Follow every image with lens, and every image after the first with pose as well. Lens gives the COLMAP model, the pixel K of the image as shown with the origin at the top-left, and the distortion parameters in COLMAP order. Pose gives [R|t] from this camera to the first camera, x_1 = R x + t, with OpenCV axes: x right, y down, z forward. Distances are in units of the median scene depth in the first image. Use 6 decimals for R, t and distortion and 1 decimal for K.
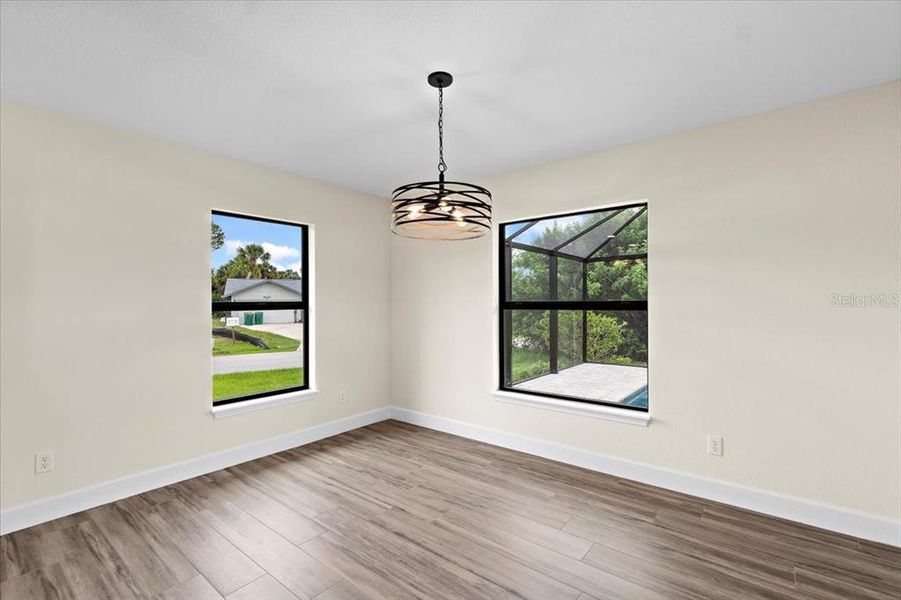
lens RADIAL K [[400.0, 0, 454.6], [0, 400.0, 300.0], [0, 0, 1]] dist [0.002852, 0.000870]
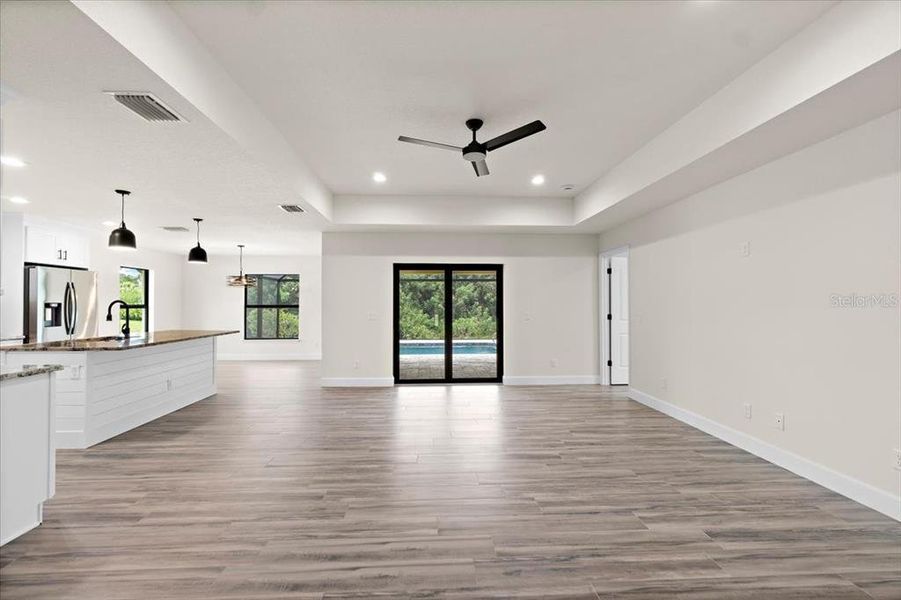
lens RADIAL K [[389.0, 0, 450.5], [0, 389.0, 300.0], [0, 0, 1]] dist [-0.003157, 0.000167]
pose [[0.742931, 0.011317, 0.669272, -0.532336], [-0.006655, 0.999933, -0.009521, -0.010748], [-0.669334, 0.002620, 0.742957, -1.601008]]
